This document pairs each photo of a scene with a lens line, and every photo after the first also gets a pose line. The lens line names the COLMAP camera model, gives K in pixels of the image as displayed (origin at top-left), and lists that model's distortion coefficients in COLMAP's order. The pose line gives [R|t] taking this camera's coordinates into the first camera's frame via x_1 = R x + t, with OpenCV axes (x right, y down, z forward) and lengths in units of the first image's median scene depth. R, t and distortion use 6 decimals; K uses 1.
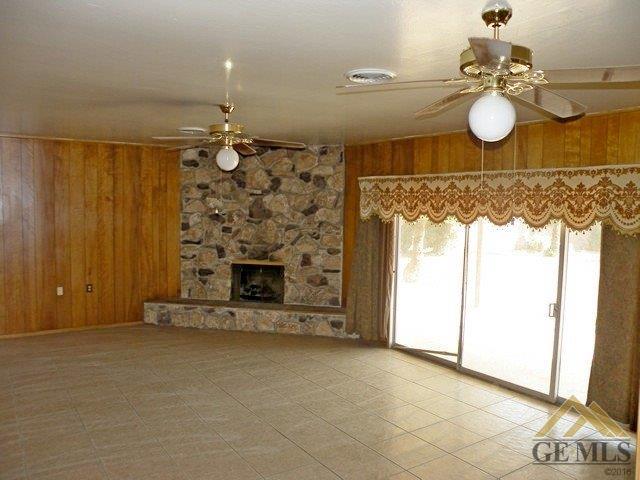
lens RADIAL K [[513.0, 0, 322.9], [0, 513.0, 242.6], [0, 0, 1]] dist [-0.160351, 0.134209]
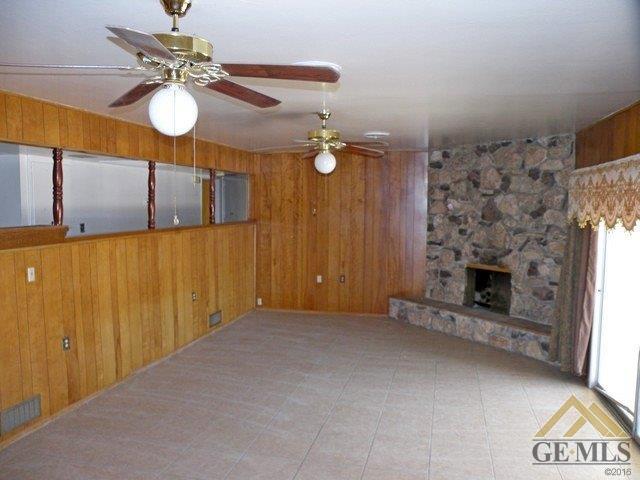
lens RADIAL K [[513.0, 0, 322.9], [0, 513.0, 242.6], [0, 0, 1]] dist [-0.160351, 0.134209]
pose [[0.679577, 0.041328, -0.732439, 0.346500], [-0.044700, 0.998889, 0.014888, -0.007518], [0.732241, 0.022623, 0.680670, 0.156149]]
